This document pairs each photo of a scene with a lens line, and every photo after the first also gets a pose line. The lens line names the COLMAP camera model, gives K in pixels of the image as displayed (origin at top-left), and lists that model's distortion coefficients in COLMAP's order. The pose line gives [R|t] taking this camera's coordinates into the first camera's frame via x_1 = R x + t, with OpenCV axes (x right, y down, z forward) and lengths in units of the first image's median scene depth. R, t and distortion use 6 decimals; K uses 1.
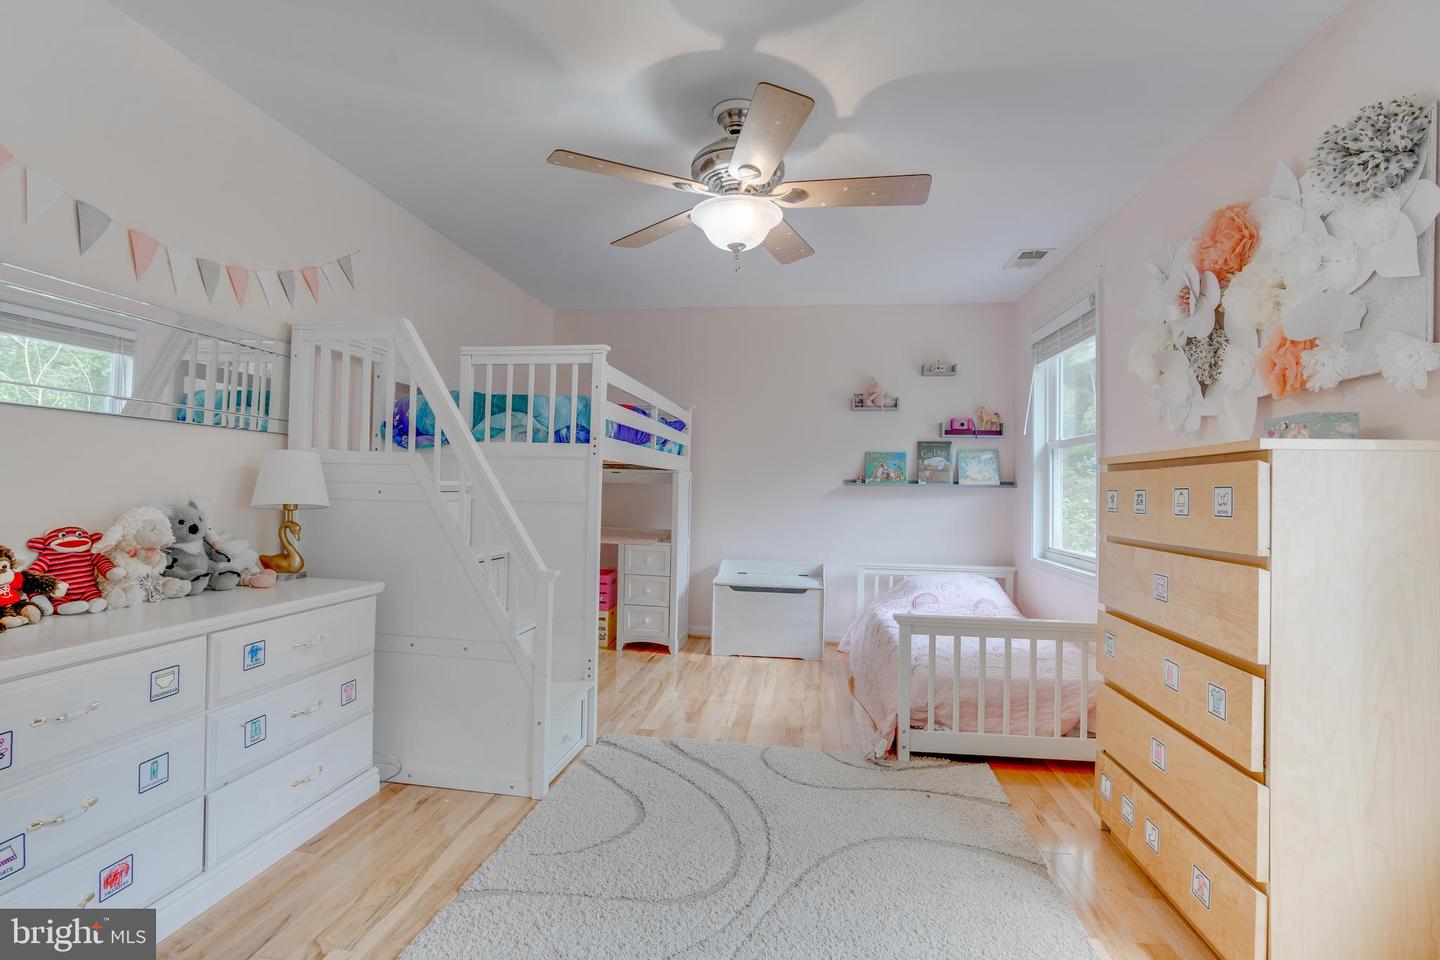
lens RADIAL K [[662.5, 0, 720.0], [0, 662.5, 480.0], [0, 0, 1]] dist [-0.045978, 0.021534]
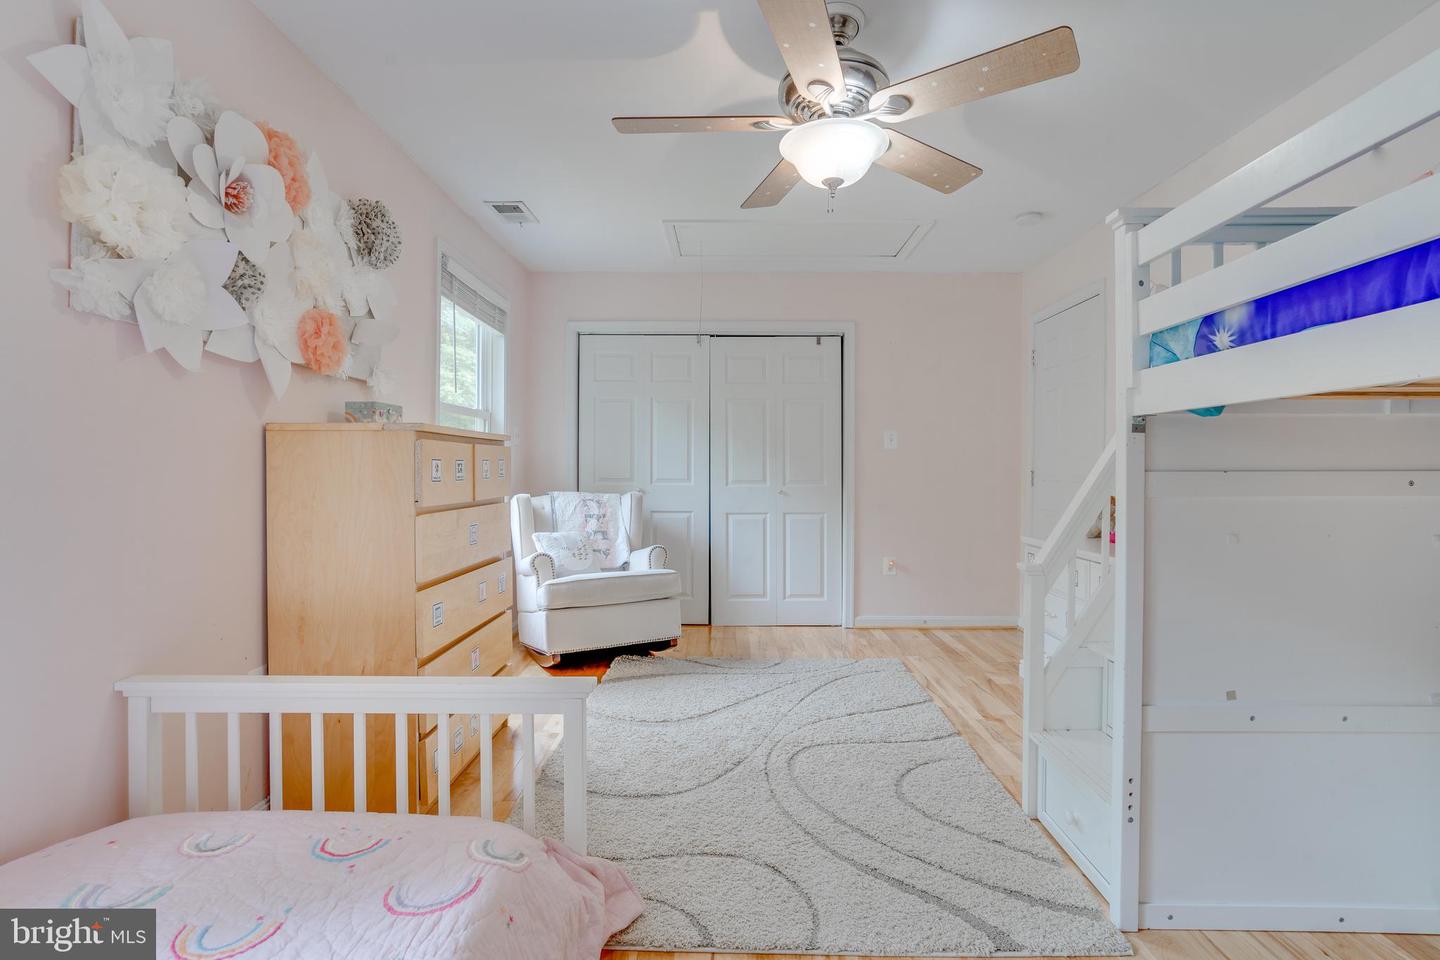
lens RADIAL K [[662.5, 0, 720.0], [0, 662.5, 480.0], [0, 0, 1]] dist [-0.045978, 0.021534]
pose [[-0.990818, -0.018248, -0.133969, 0.310902], [-0.018681, 0.999824, 0.001972, 0.037098], [0.133909, 0.004457, -0.990984, 2.048553]]
